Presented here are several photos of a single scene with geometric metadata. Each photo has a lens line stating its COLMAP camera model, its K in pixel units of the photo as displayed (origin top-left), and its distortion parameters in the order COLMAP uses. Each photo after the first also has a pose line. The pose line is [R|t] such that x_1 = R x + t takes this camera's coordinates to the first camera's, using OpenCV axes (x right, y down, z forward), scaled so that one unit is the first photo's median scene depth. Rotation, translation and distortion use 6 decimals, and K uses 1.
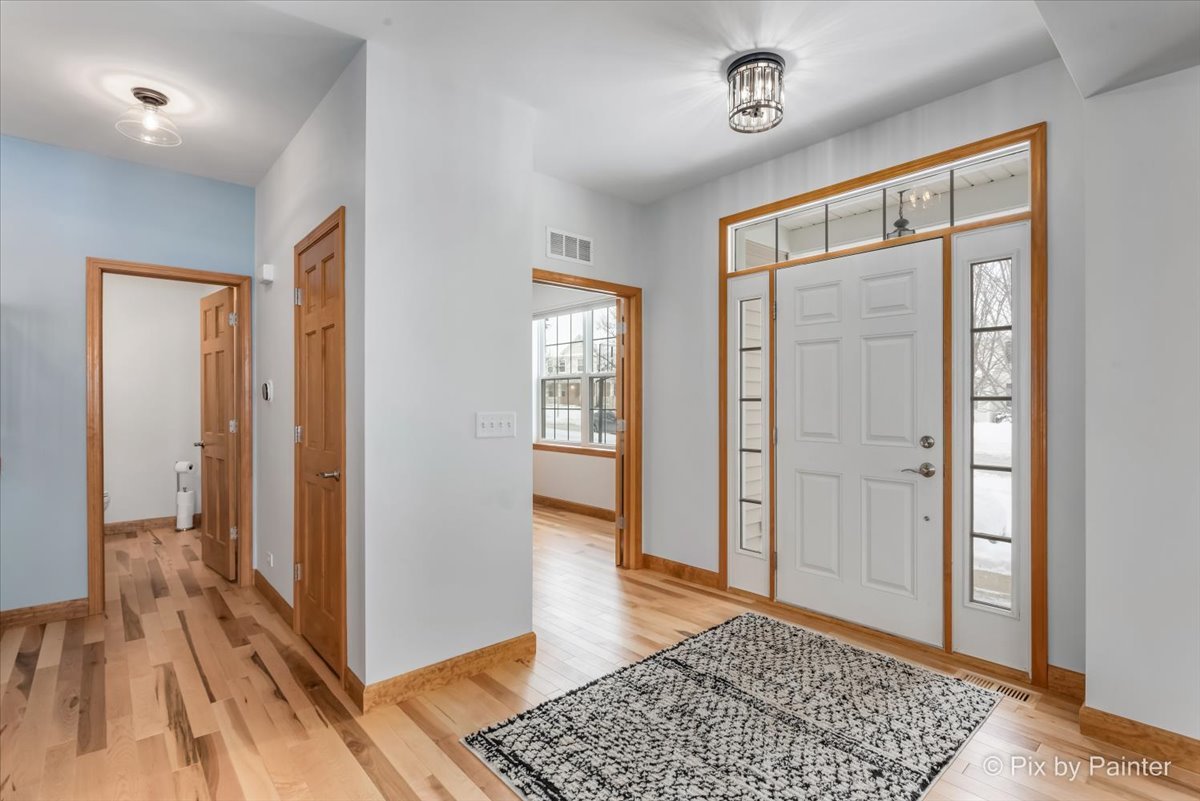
lens RADIAL K [[557.8, 0, 600.4], [0, 557.8, 396.8], [0, 0, 1]] dist [0.003917, -0.000211]
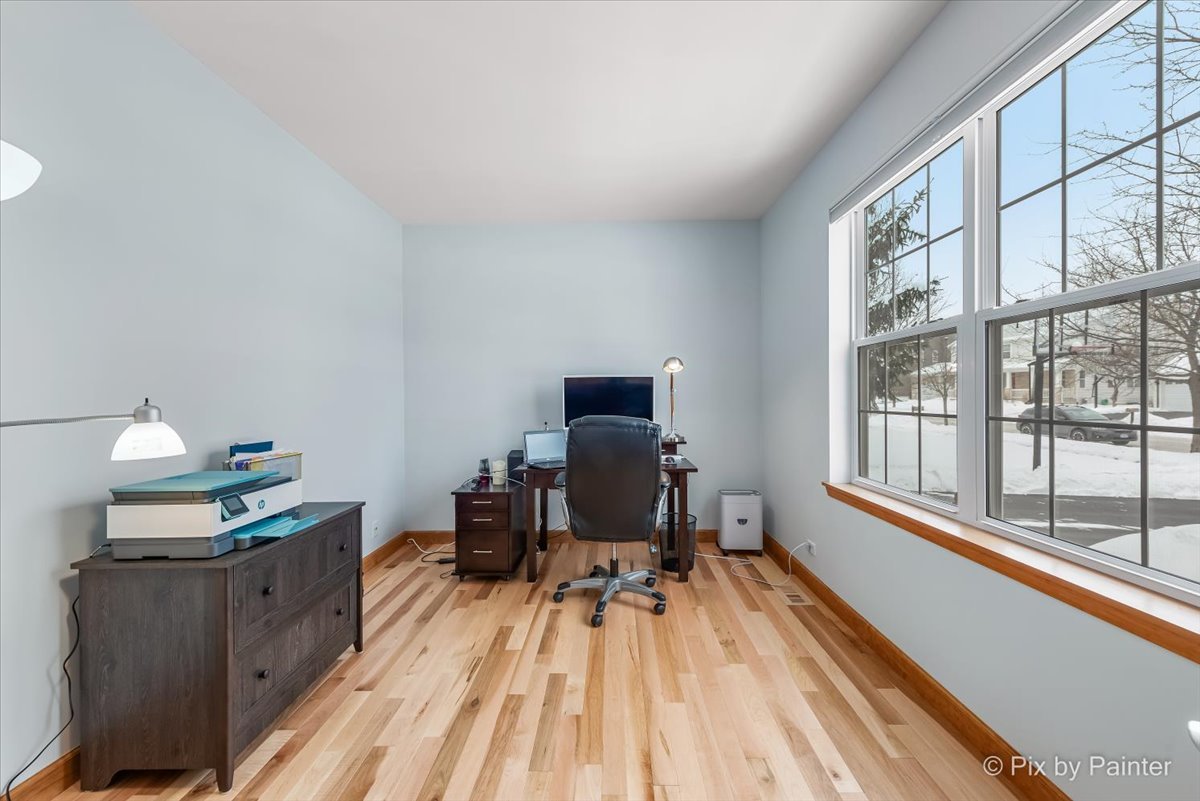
lens RADIAL K [[473.4, 0, 600.8], [0, 473.4, 396.0], [0, 0, 1]] dist [0.010169, -0.000063]
pose [[0.733986, -0.007615, -0.679122, 0.015259], [0.013705, 0.999900, 0.003601, 0.008984], [0.679026, -0.011951, 0.734017, 1.053694]]
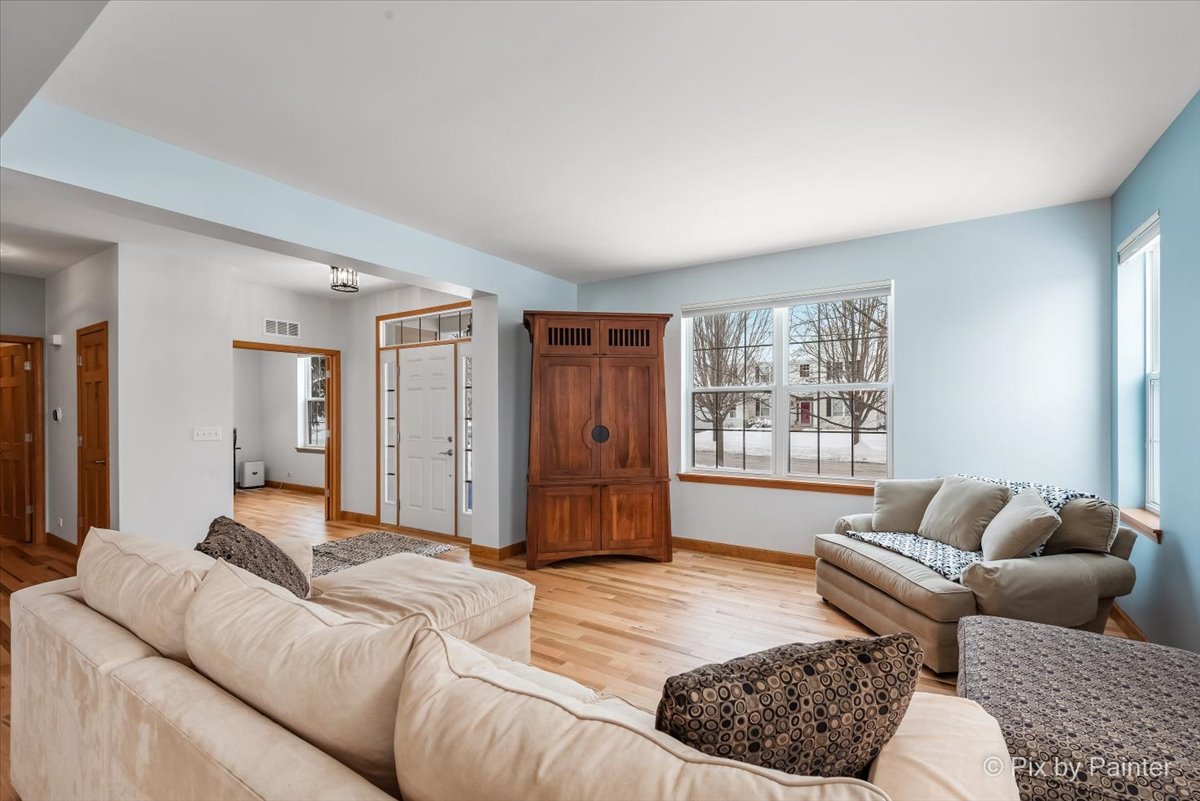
lens RADIAL K [[519.0, 0, 606.4], [0, 519.0, 409.8], [0, 0, 1]] dist [0.001830, 0.000016]
pose [[0.961447, -0.001350, 0.274986, 0.467896], [-0.000011, 0.999988, 0.004948, -0.030646], [-0.274989, -0.004760, 0.961435, -0.797903]]
